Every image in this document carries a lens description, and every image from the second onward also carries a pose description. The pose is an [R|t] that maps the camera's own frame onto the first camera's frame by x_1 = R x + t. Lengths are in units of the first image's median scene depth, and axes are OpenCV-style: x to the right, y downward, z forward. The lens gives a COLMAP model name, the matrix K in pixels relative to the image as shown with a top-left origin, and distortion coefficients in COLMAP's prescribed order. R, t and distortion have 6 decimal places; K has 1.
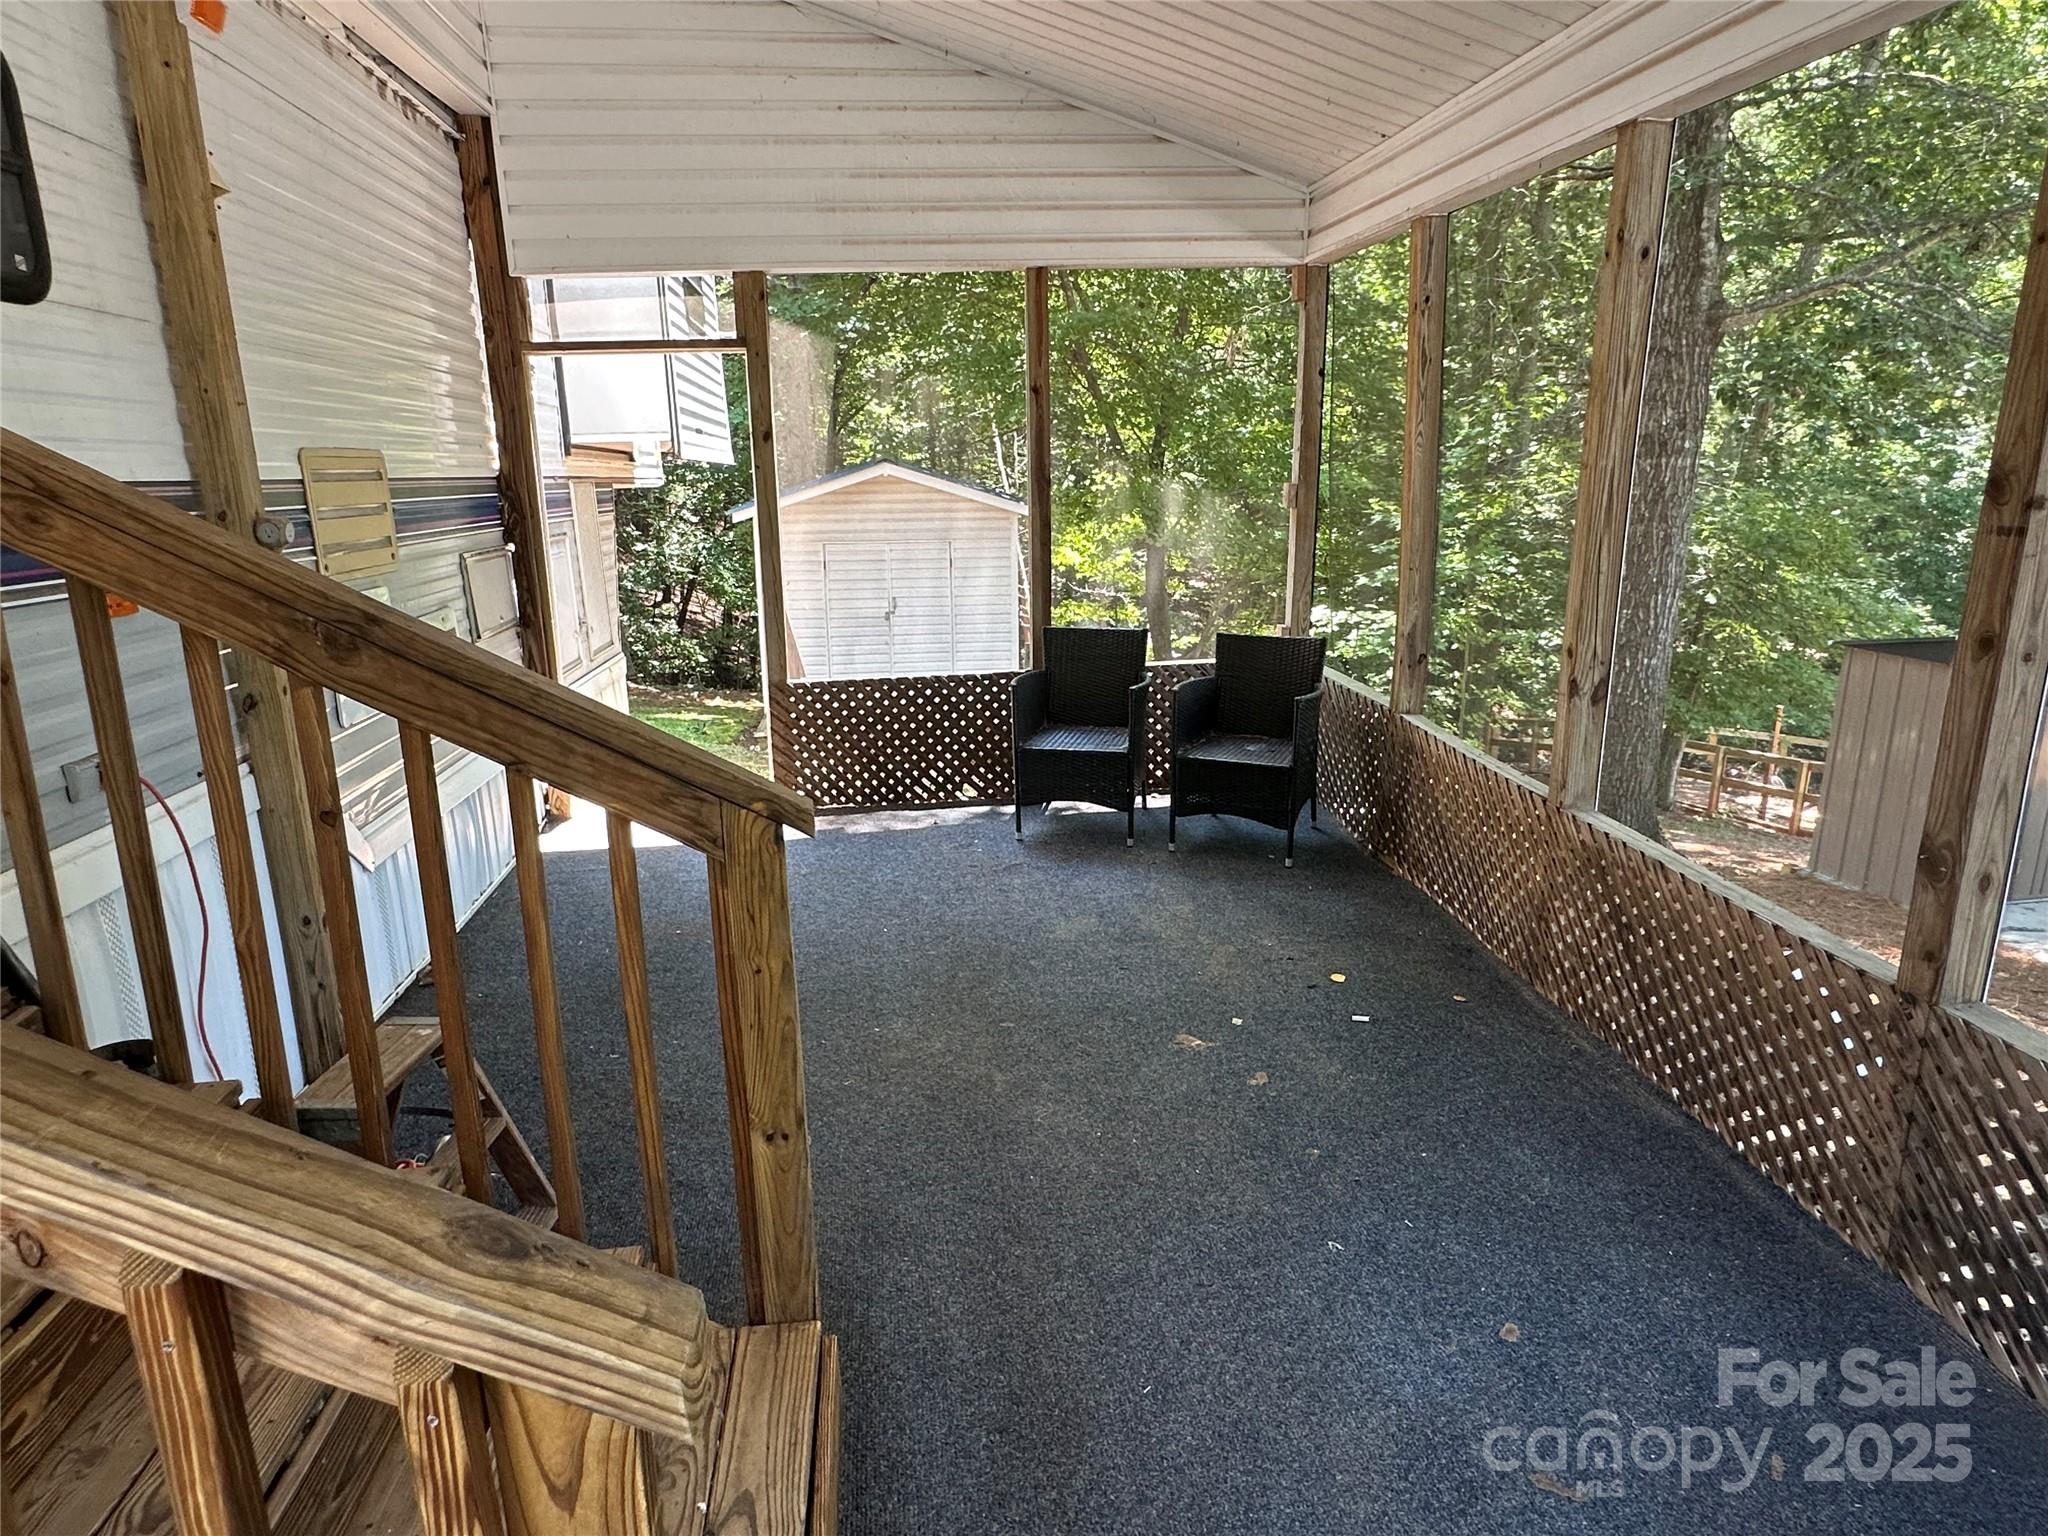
lens RADIAL K [[1199.0, 0, 1023.0], [0, 1199.0, 763.6], [0, 0, 1]] dist [-0.009722, -0.000918]
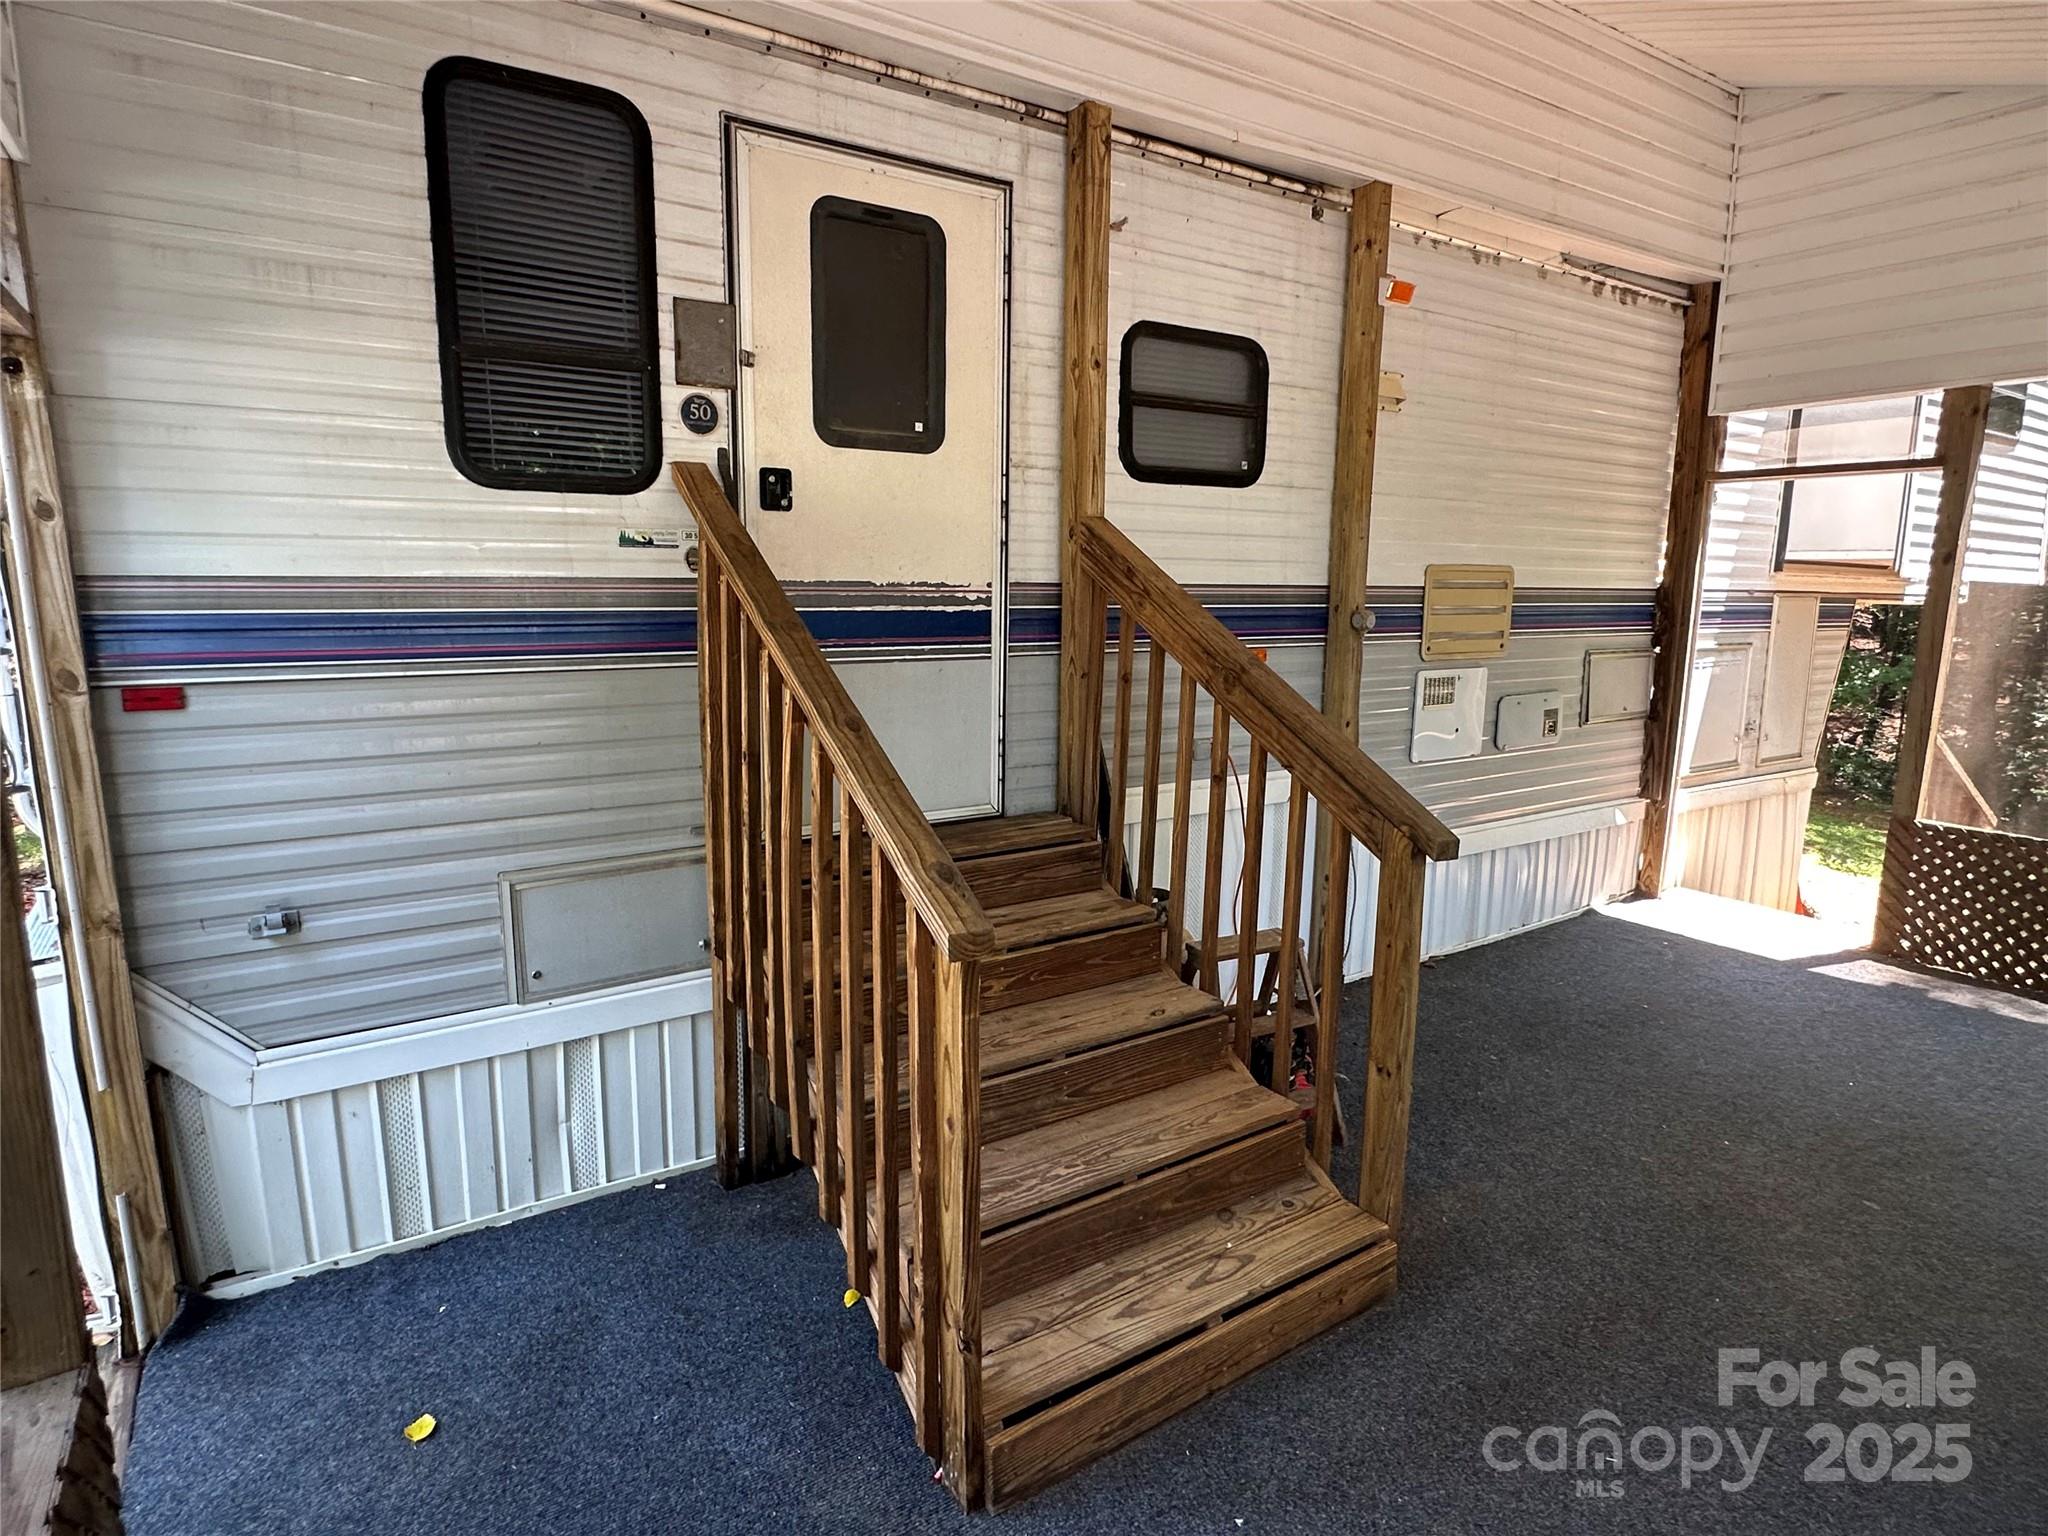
lens RADIAL K [[1123.7, 0, 1004.0], [0, 1123.7, 754.4], [0, 0, 1]] dist [-0.006964, 0.003178]
pose [[0.440555, 0.170114, -0.881461, 0.256632], [-0.237895, 0.968901, 0.068089, -0.009730], [0.865631, 0.179698, 0.467323, -0.018182]]
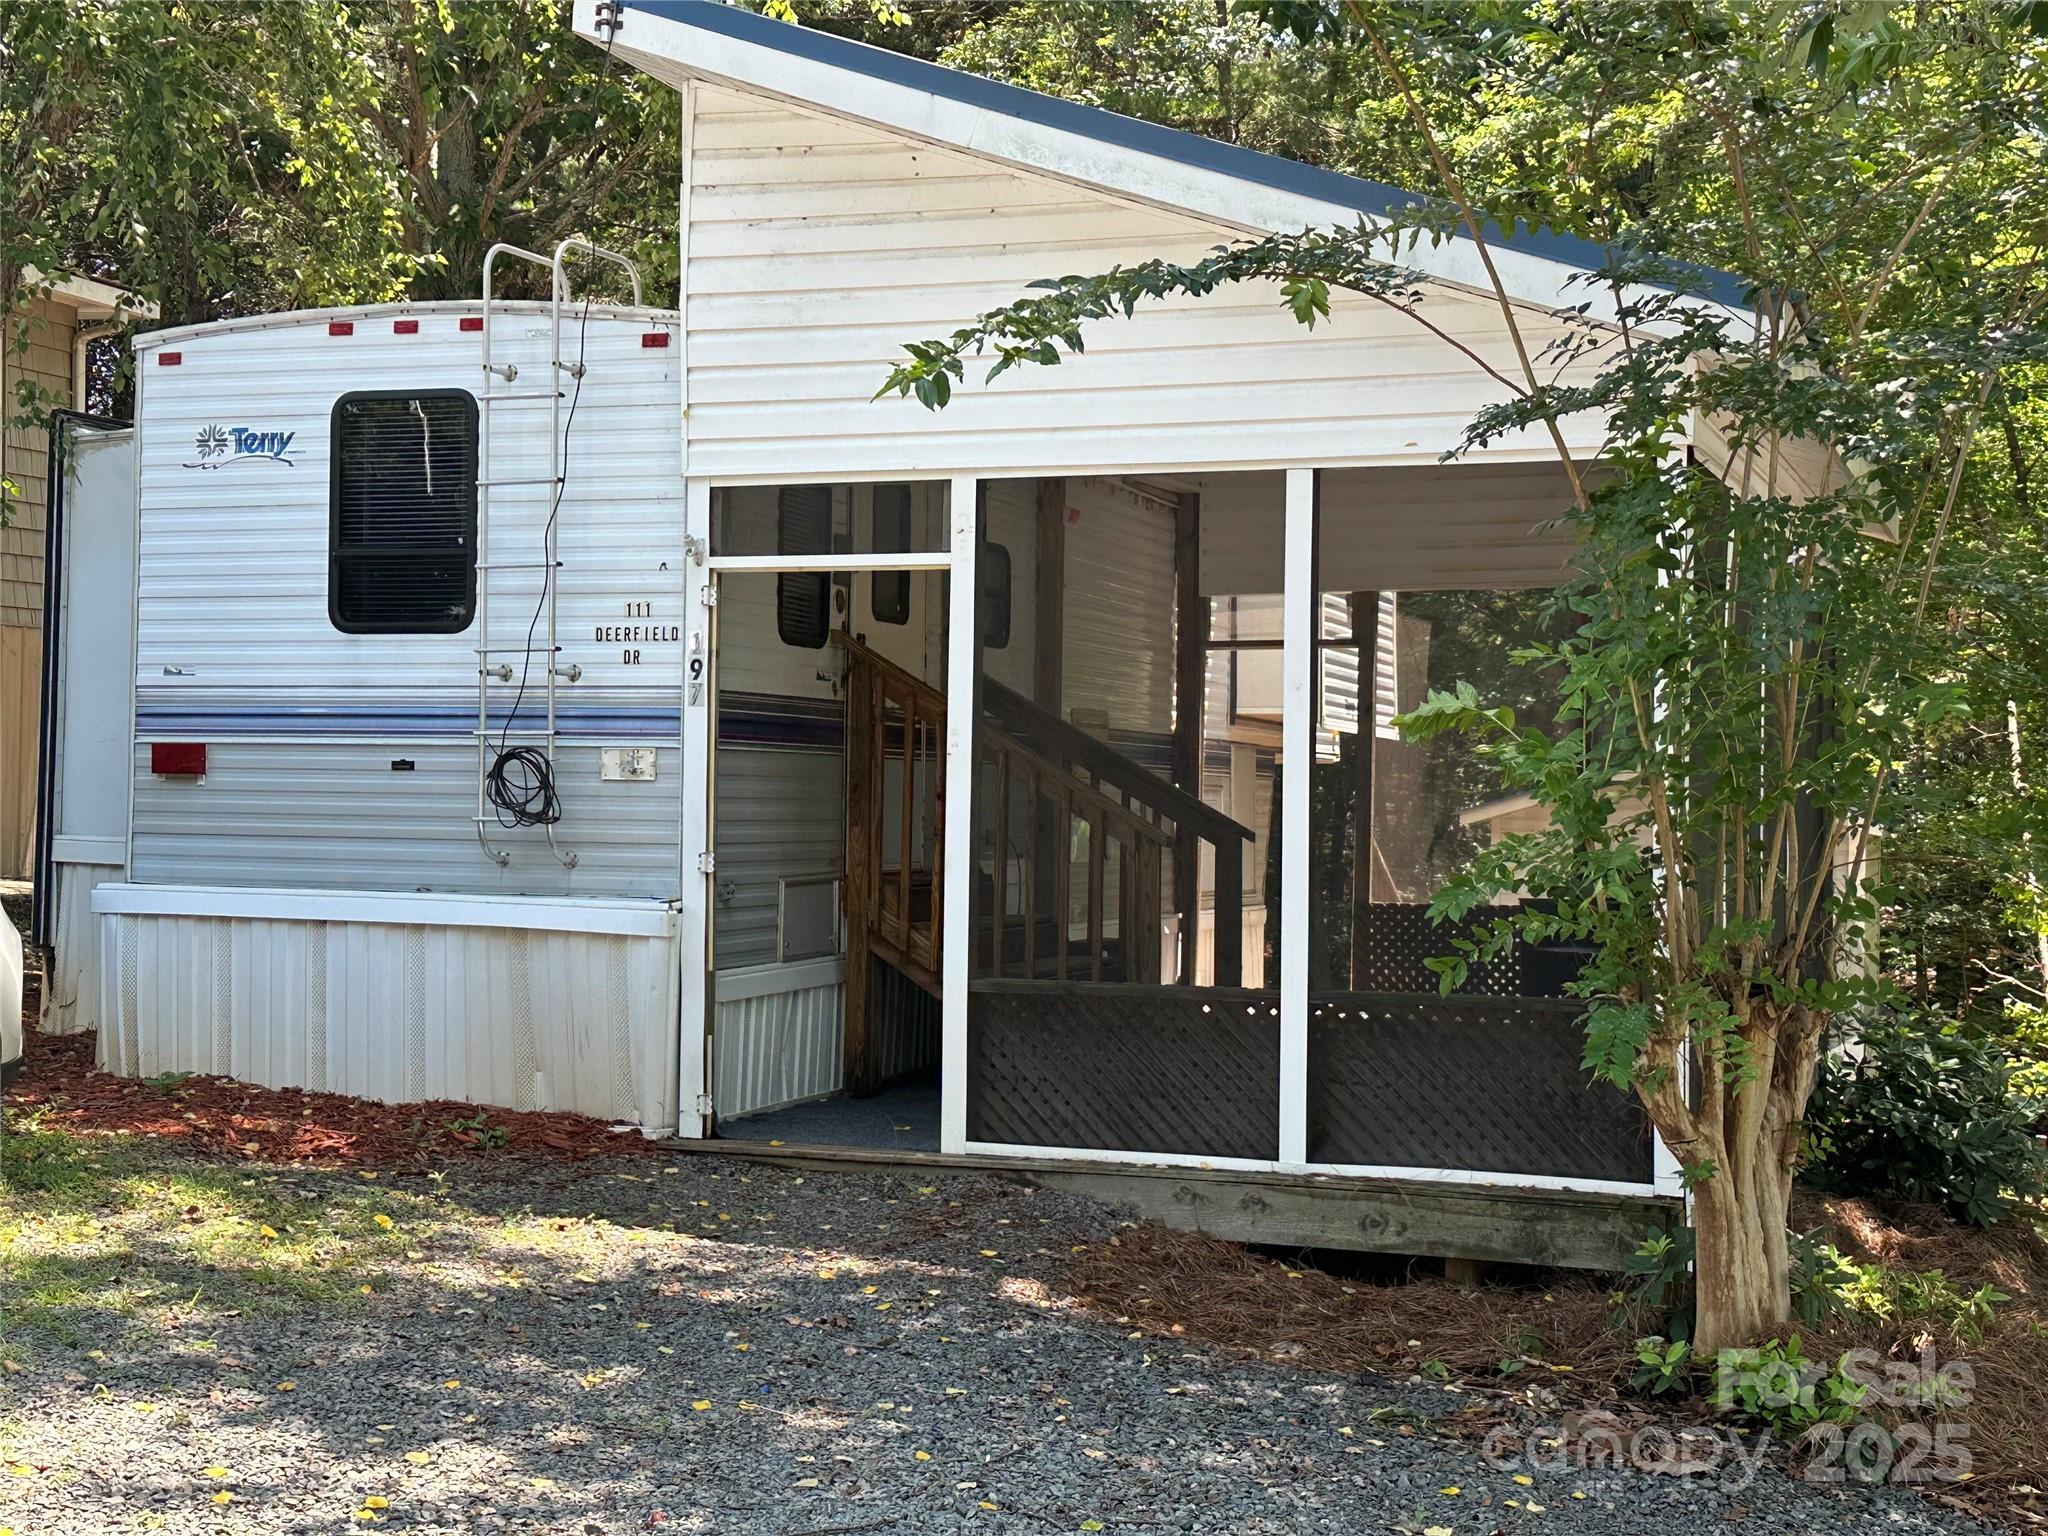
lens RADIAL K [[2635.5, 0, 1066.2], [0, 2635.5, 769.1], [0, 0, 1]] dist [0.114270, 0.000000]
pose [[0.893974, 0.029963, -0.447116, 0.789528], [-0.140452, 0.966222, -0.216073, 0.460050], [0.425539, 0.255962, 0.867986, -1.636466]]
